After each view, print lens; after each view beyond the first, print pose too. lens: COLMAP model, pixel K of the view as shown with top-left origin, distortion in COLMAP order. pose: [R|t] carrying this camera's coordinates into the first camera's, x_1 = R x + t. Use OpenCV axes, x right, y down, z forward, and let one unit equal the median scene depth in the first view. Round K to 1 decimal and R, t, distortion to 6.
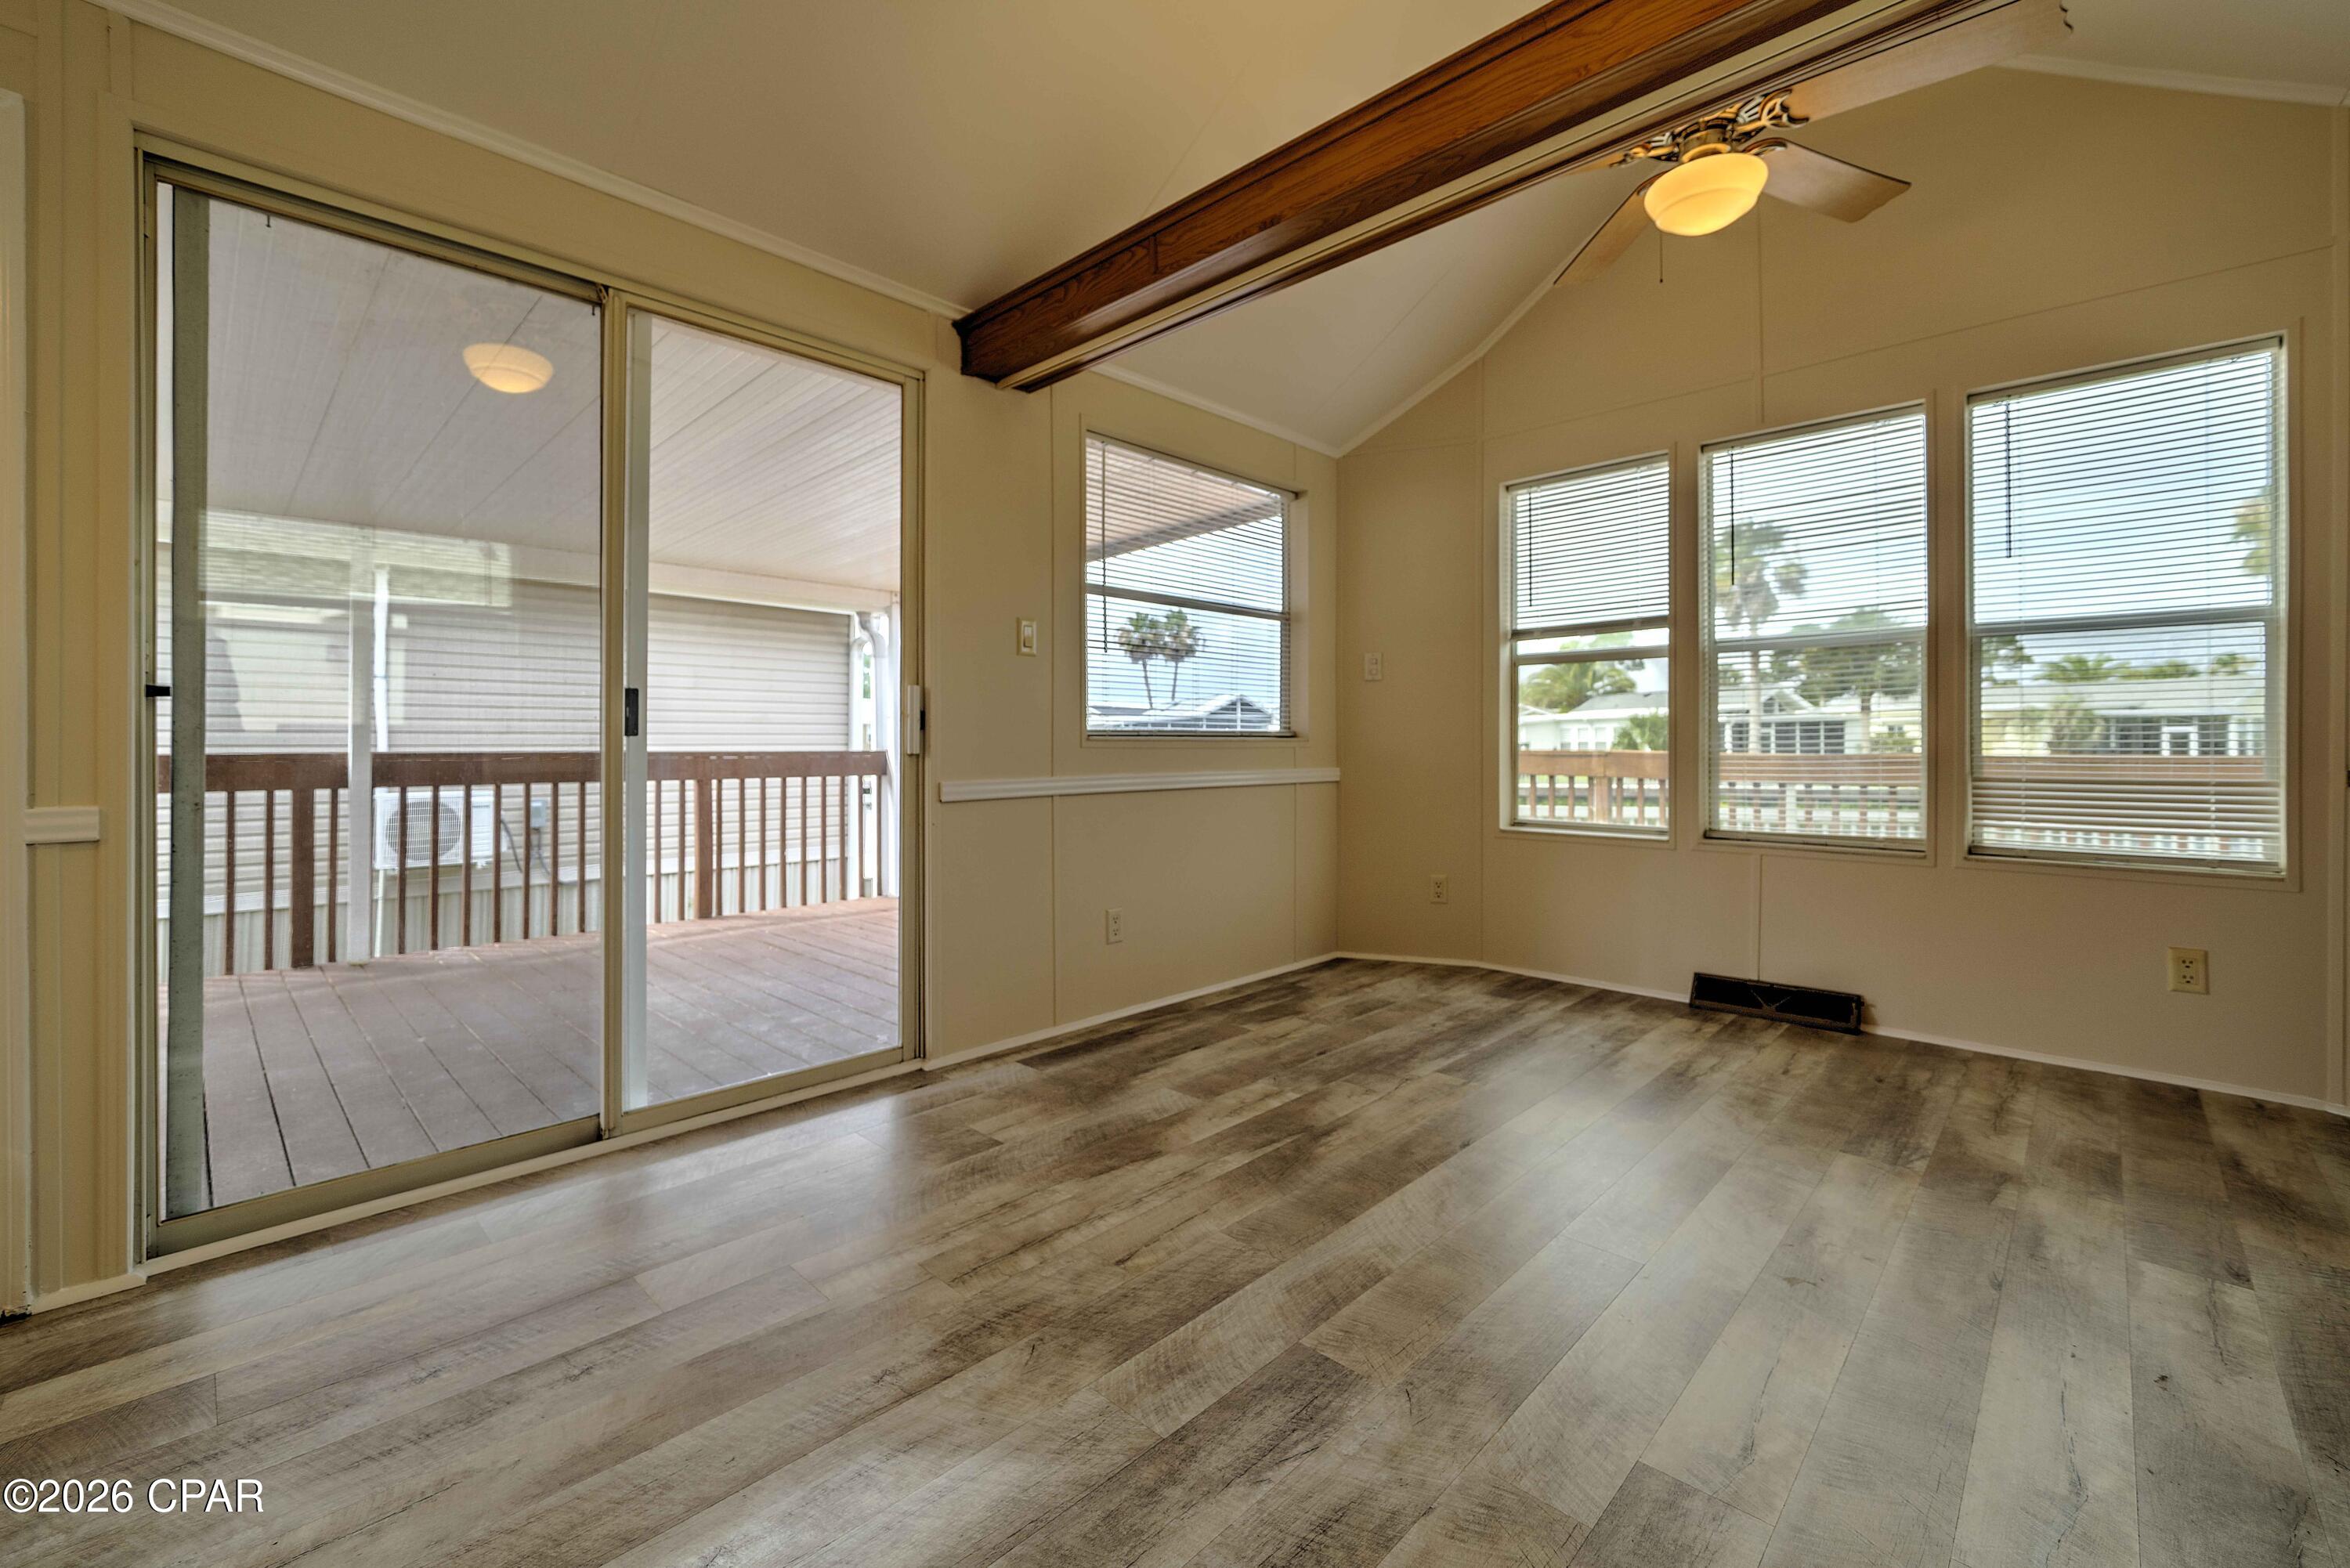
lens RADIAL K [[928.7, 0, 1033.7], [0, 928.7, 741.3], [0, 0, 1]] dist [-0.006468, 0.001141]
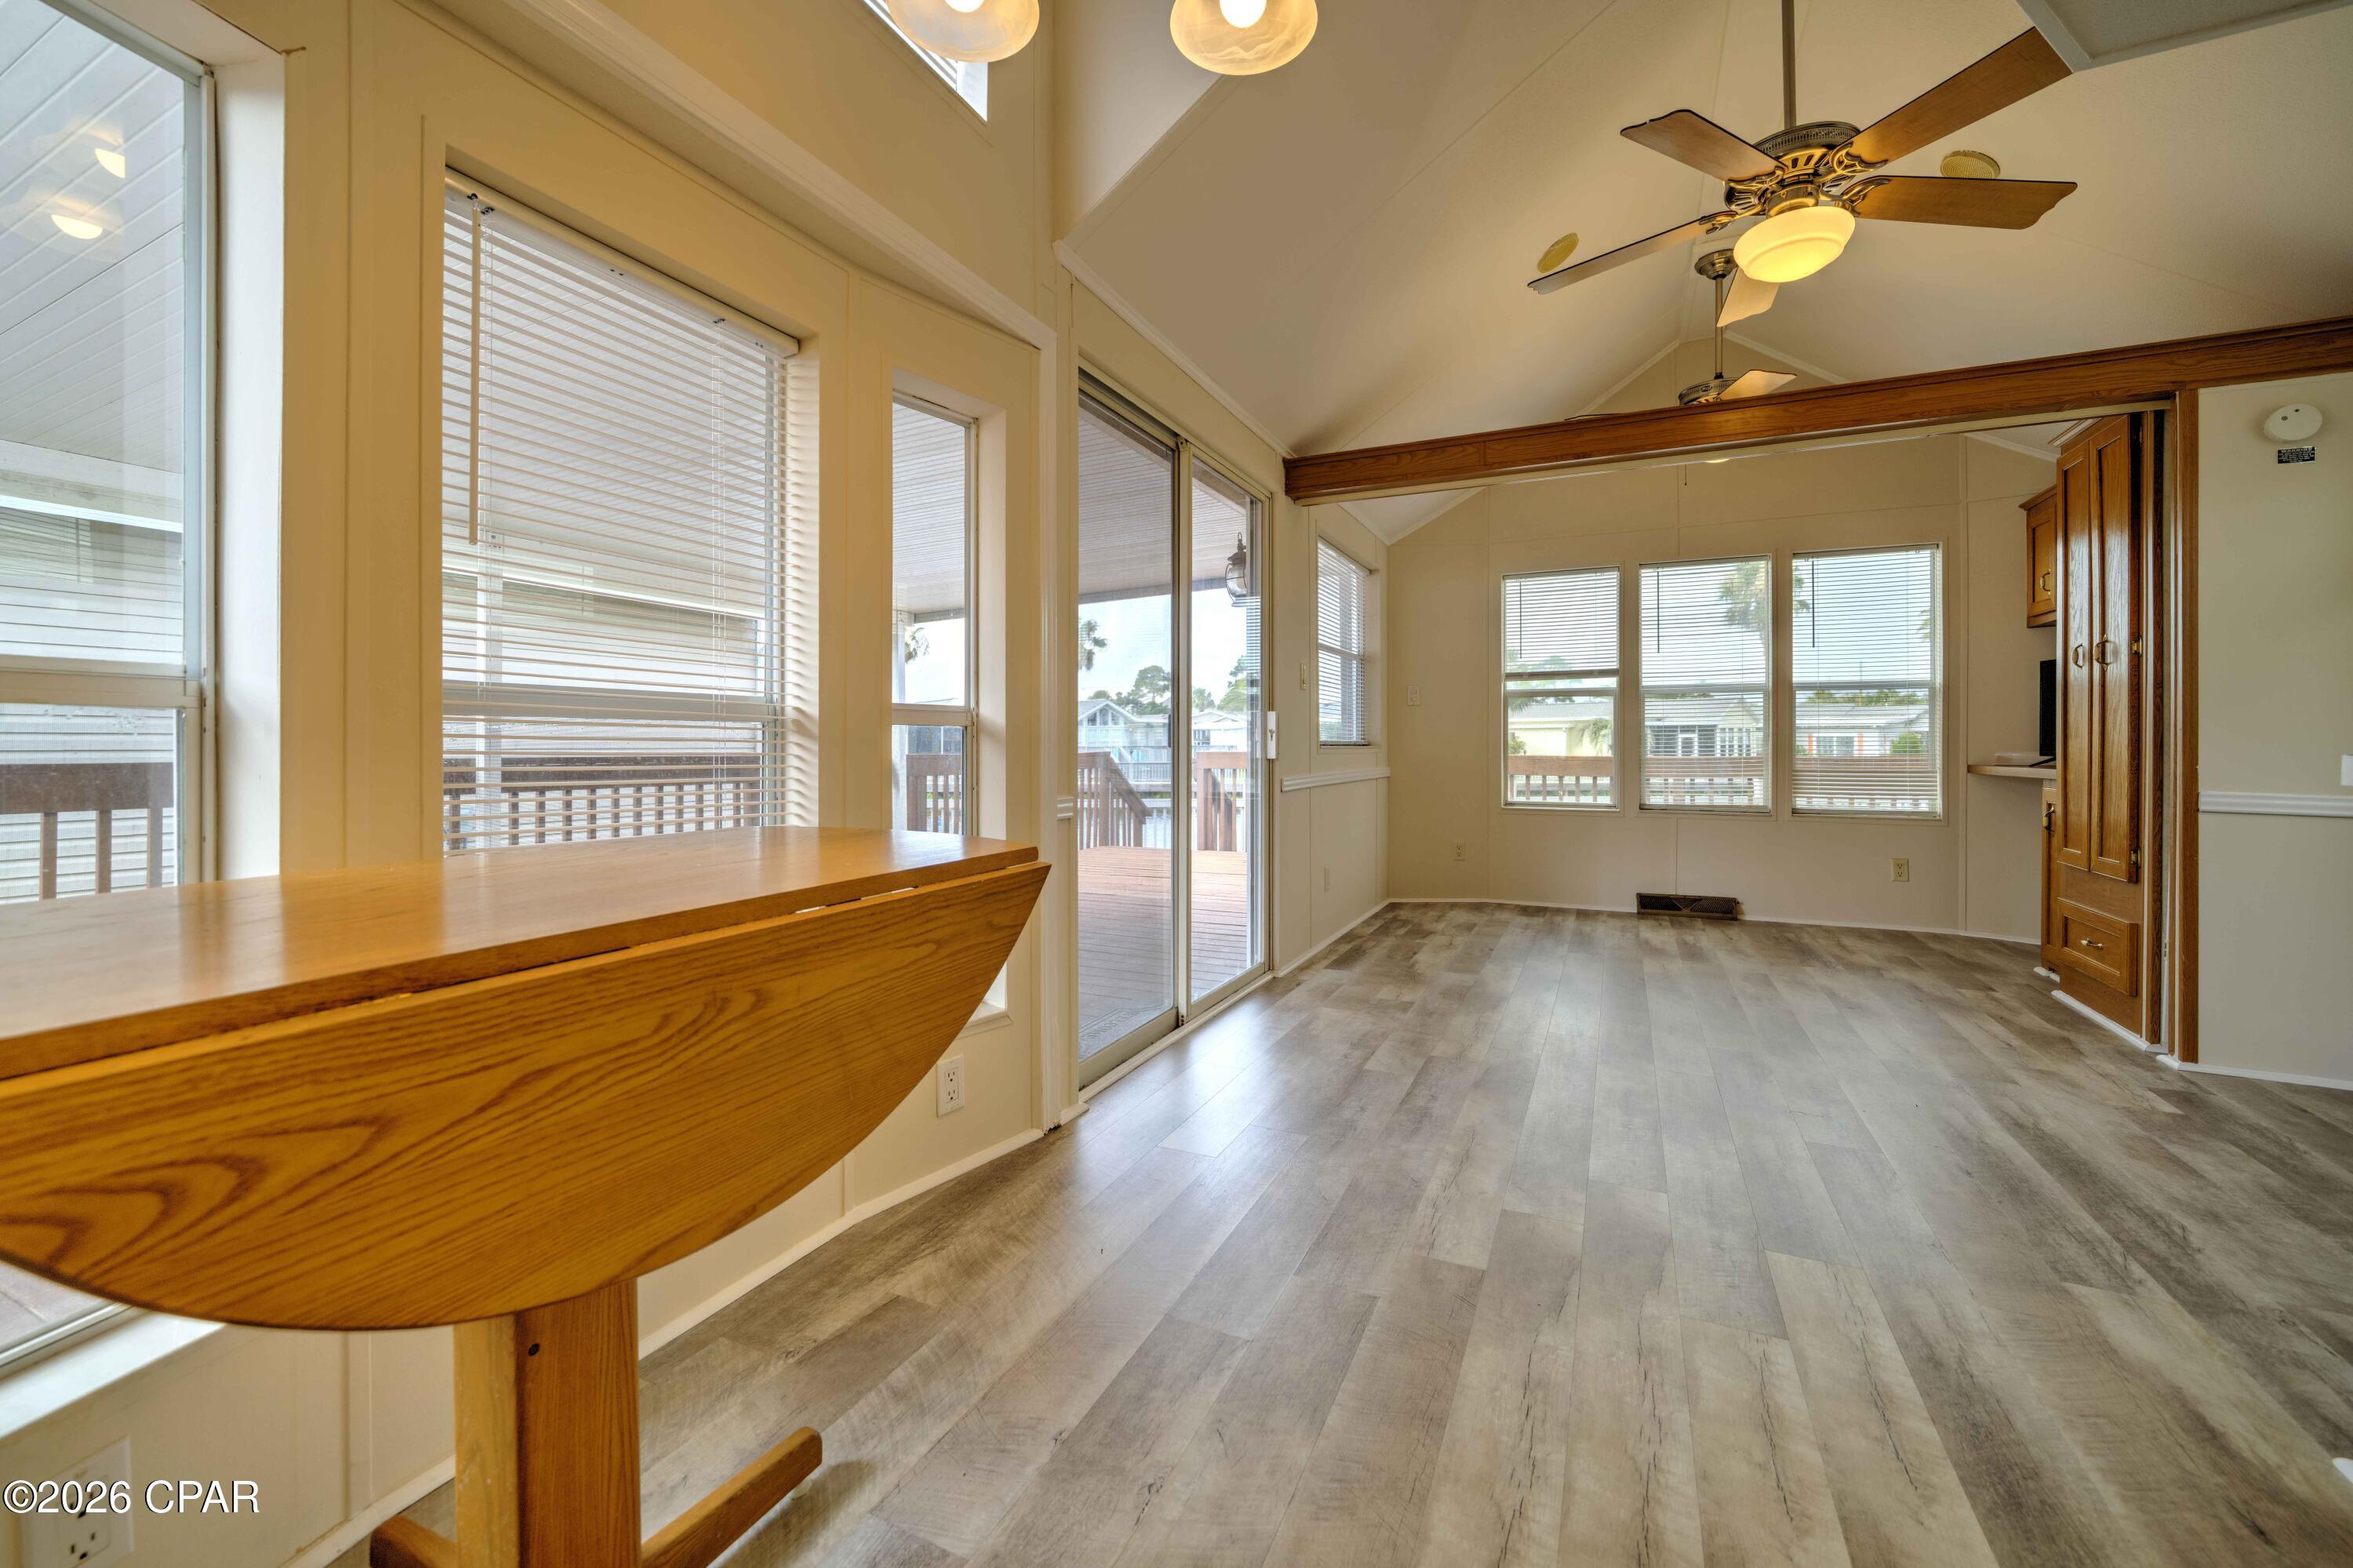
lens RADIAL K [[930.0, 0, 1036.7], [0, 930.0, 737.2], [0, 0, 1]] dist [-0.006468, 0.001141]
pose [[0.955439, 0.002458, 0.295179, -0.840887], [-0.000406, 0.999975, -0.007013, -0.008761], [-0.295189, 0.006581, 0.955416, -0.250556]]
